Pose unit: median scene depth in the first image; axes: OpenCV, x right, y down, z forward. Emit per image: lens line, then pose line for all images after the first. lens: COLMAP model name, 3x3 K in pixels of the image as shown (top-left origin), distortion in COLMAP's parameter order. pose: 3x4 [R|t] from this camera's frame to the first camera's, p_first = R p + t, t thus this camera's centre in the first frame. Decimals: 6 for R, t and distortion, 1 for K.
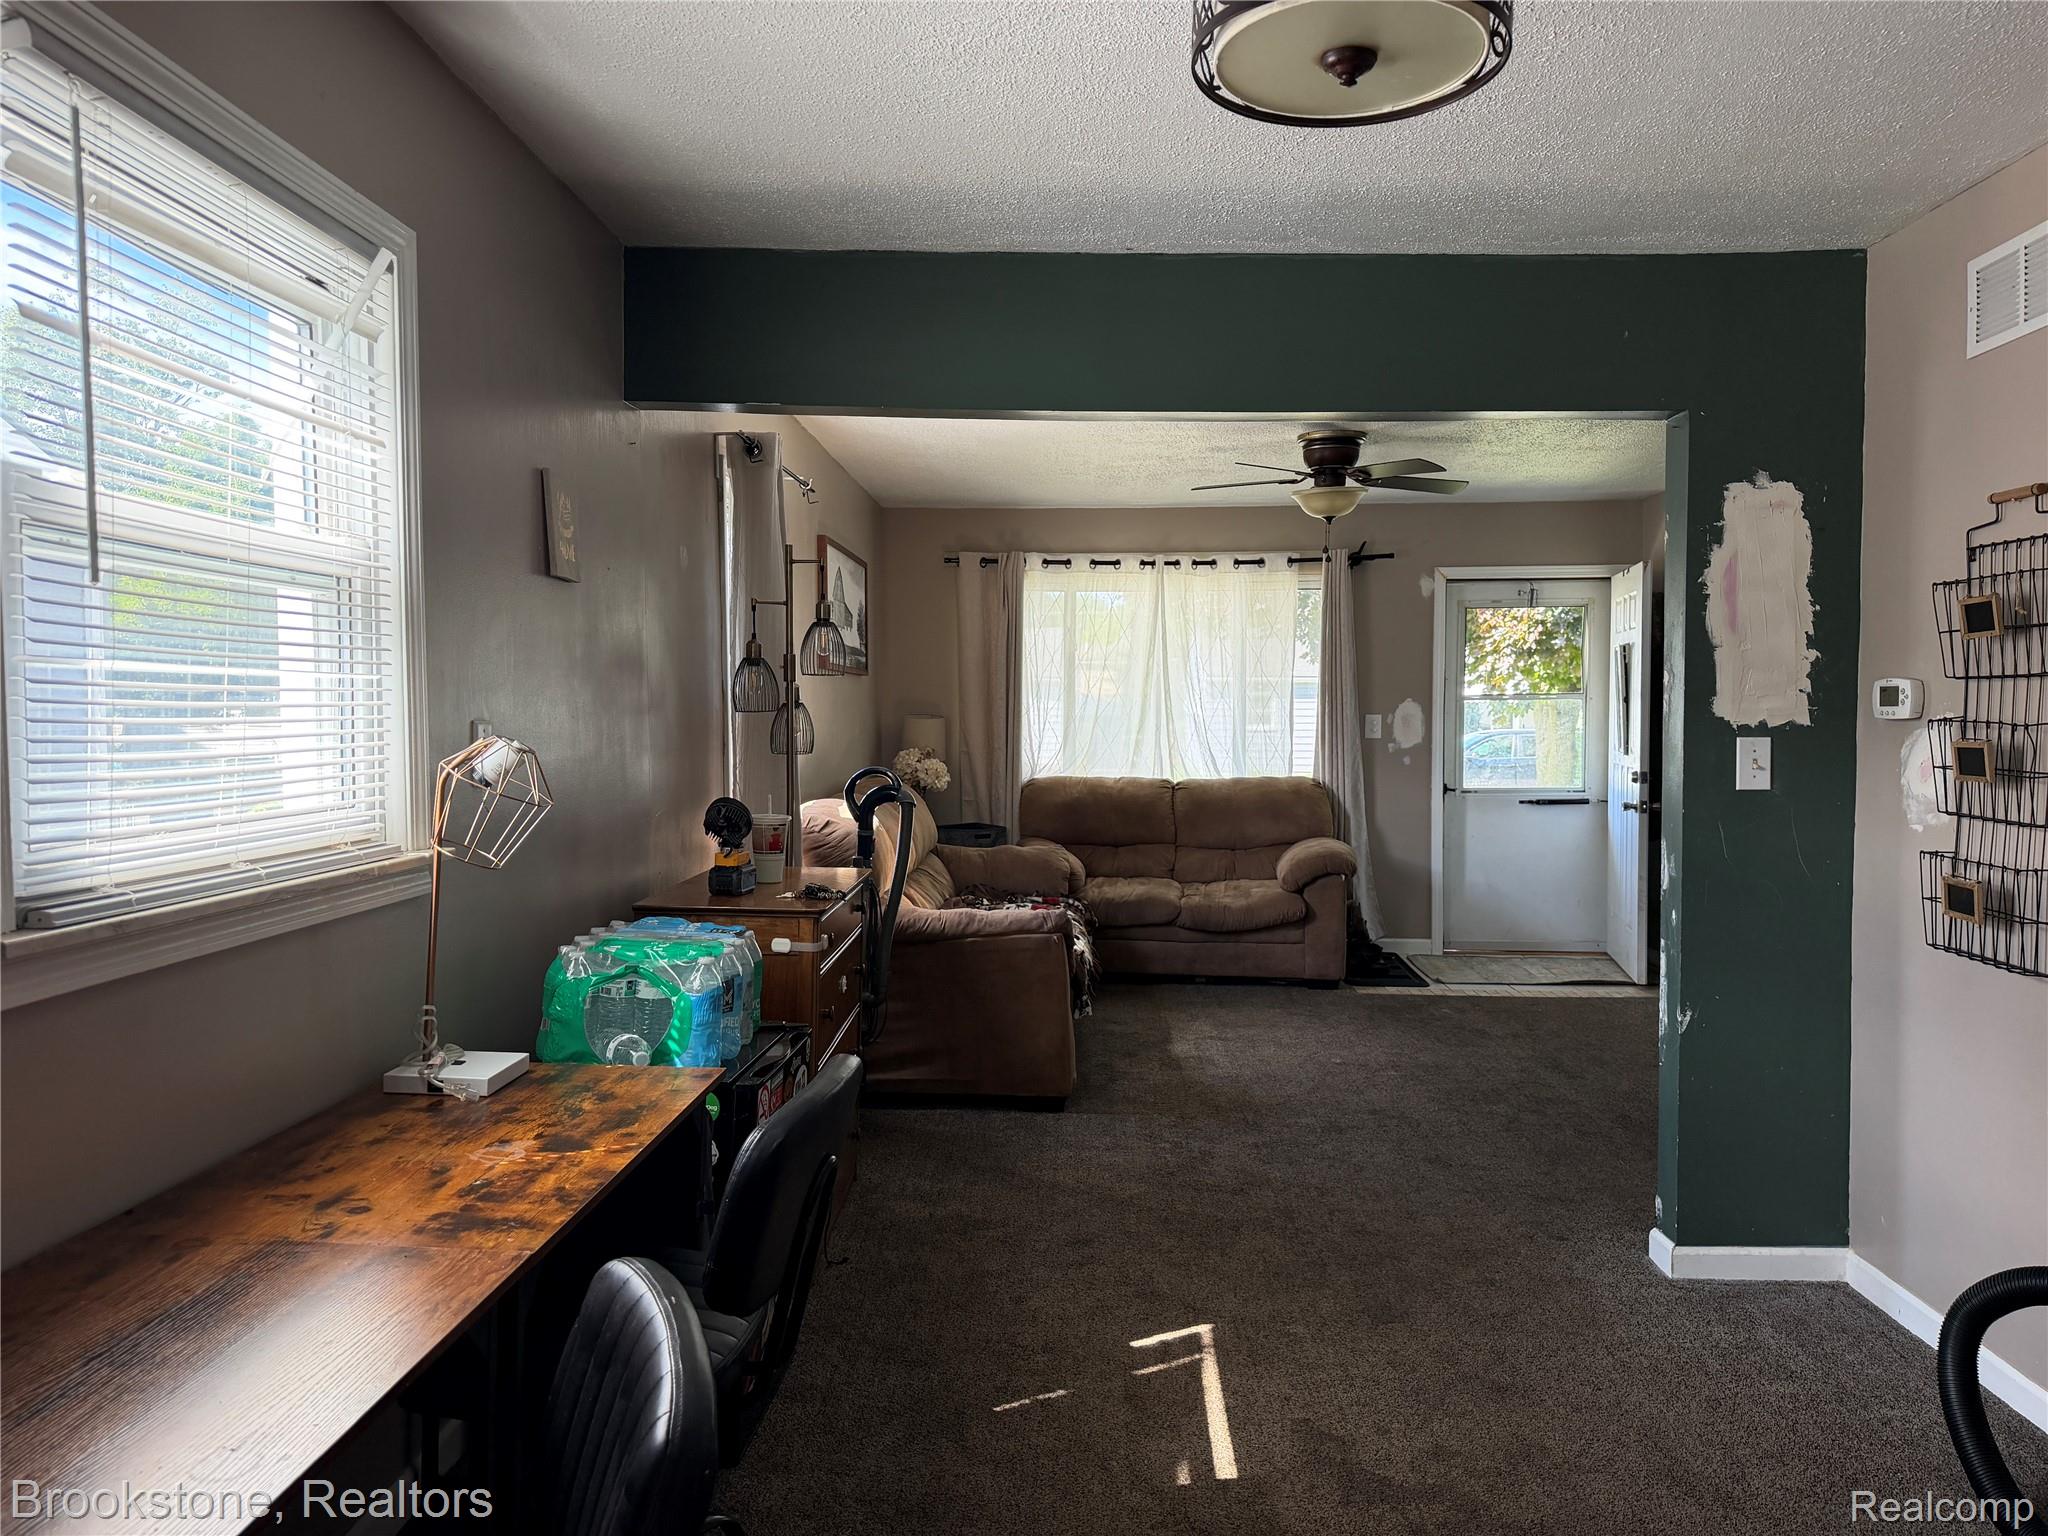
lens RADIAL K [[1446.8, 0, 1020.2], [0, 1446.8, 772.8], [0, 0, 1]] dist [0.080319, -0.097700]
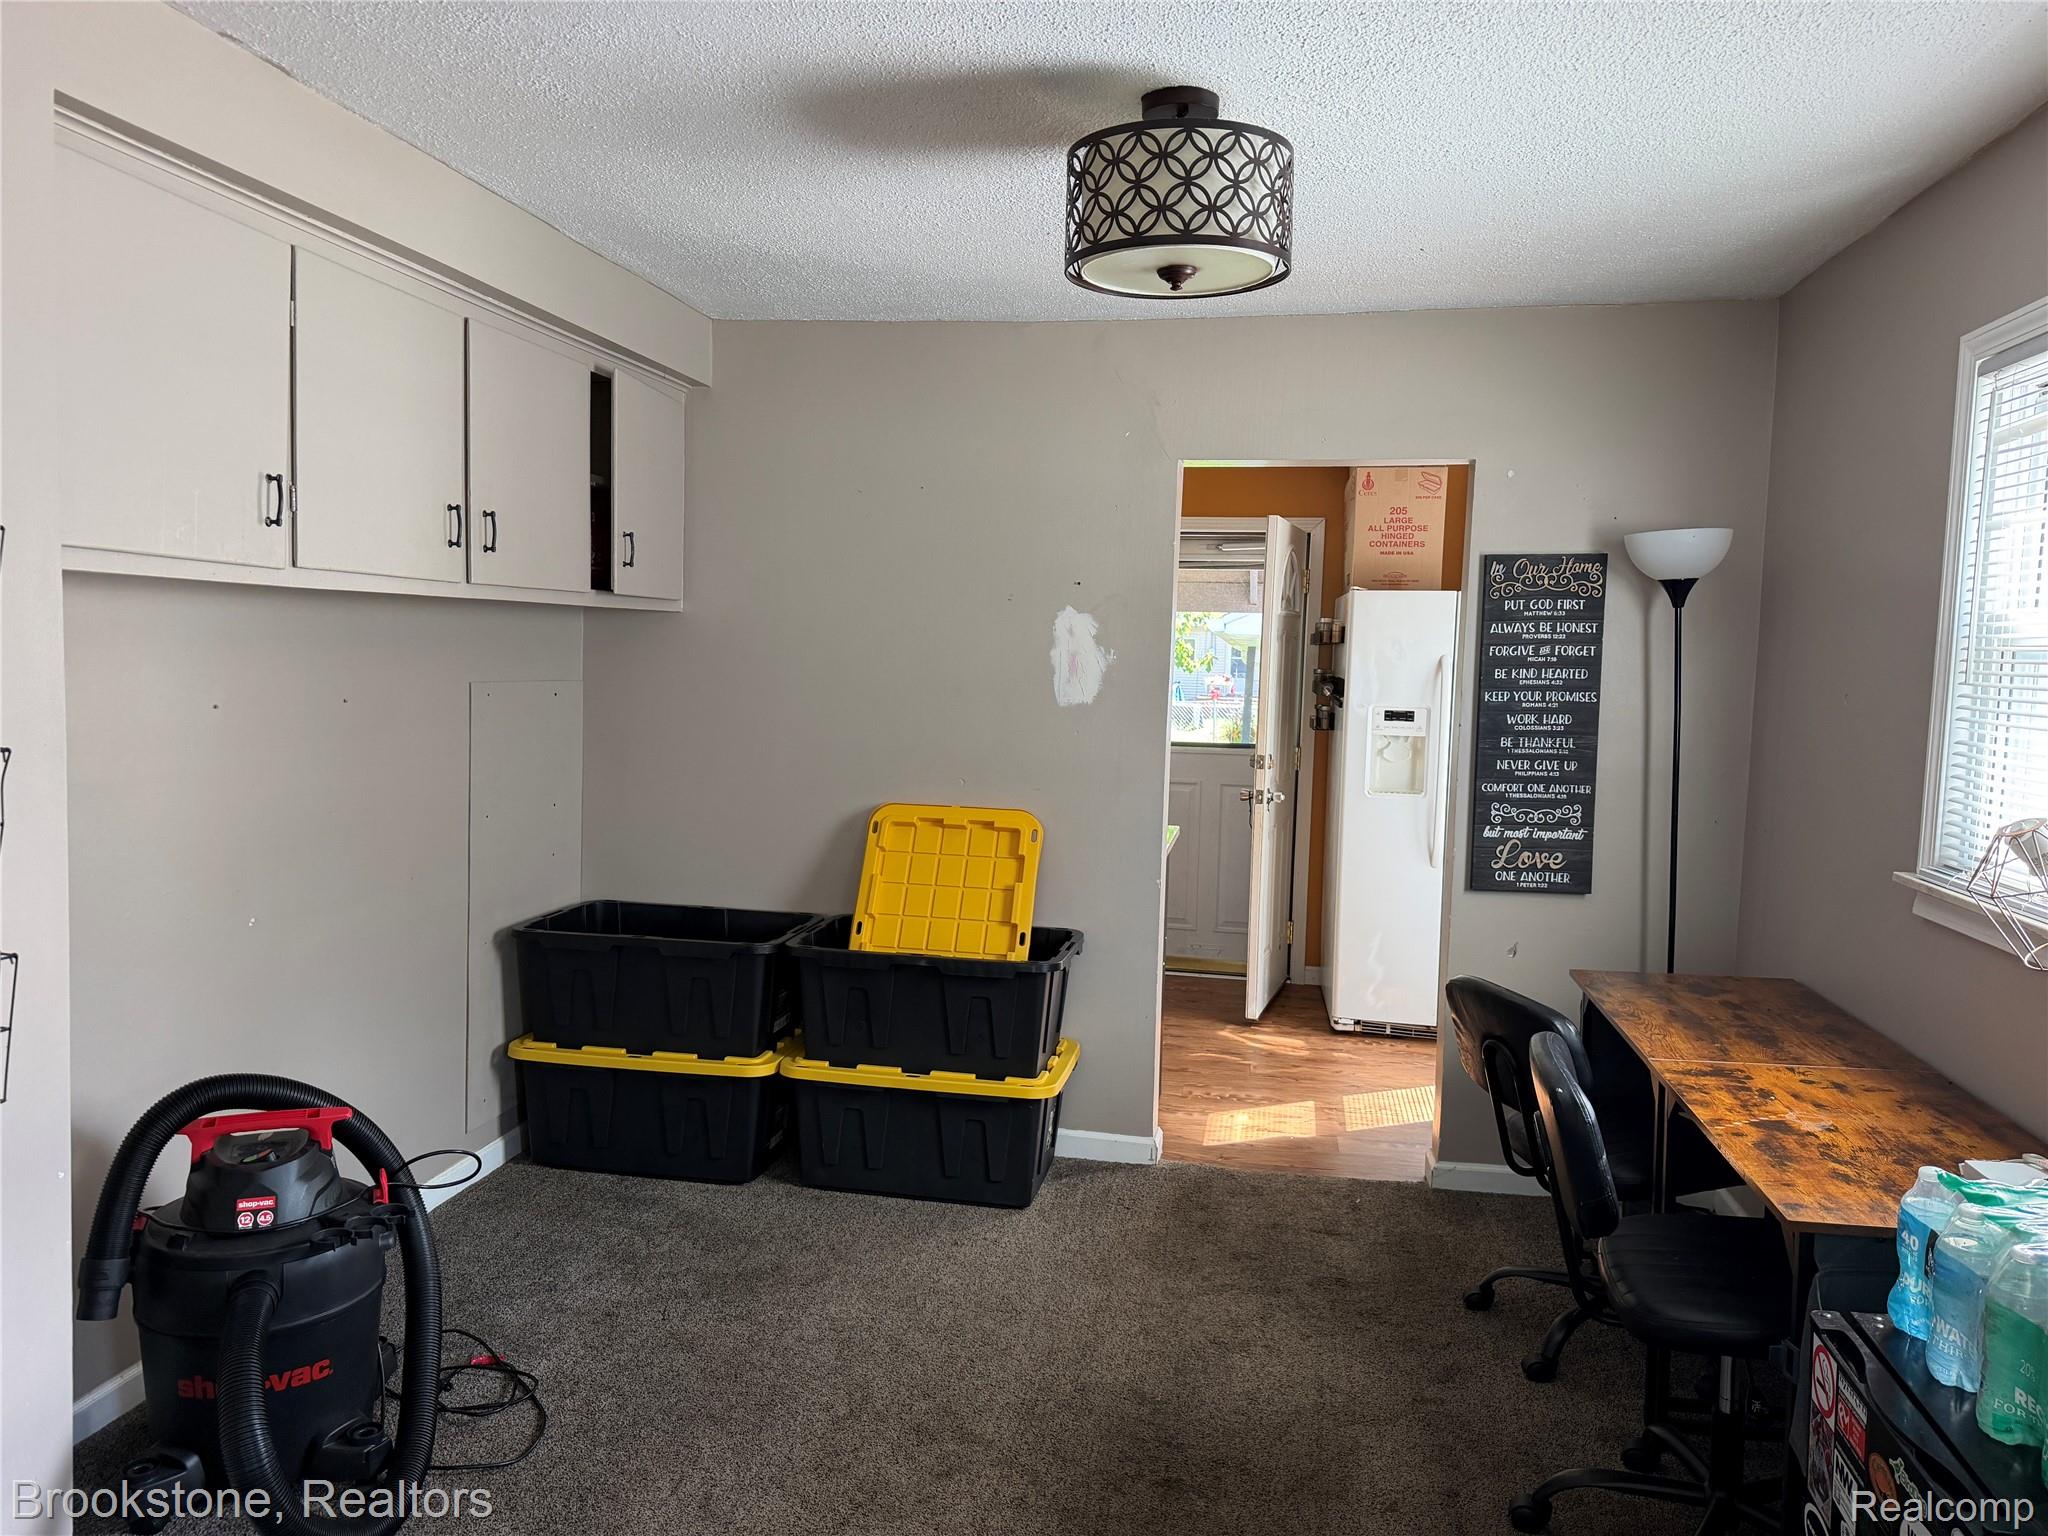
lens RADIAL K [[1446.8, 0, 1012.9], [0, 1446.8, 768.3], [0, 0, 1]] dist [0.080319, -0.097700]
pose [[-0.988907, -0.034350, 0.144509, 0.092269], [-0.017687, 0.993202, 0.115048, -0.106835], [-0.147479, 0.111215, -0.982793, 1.414005]]
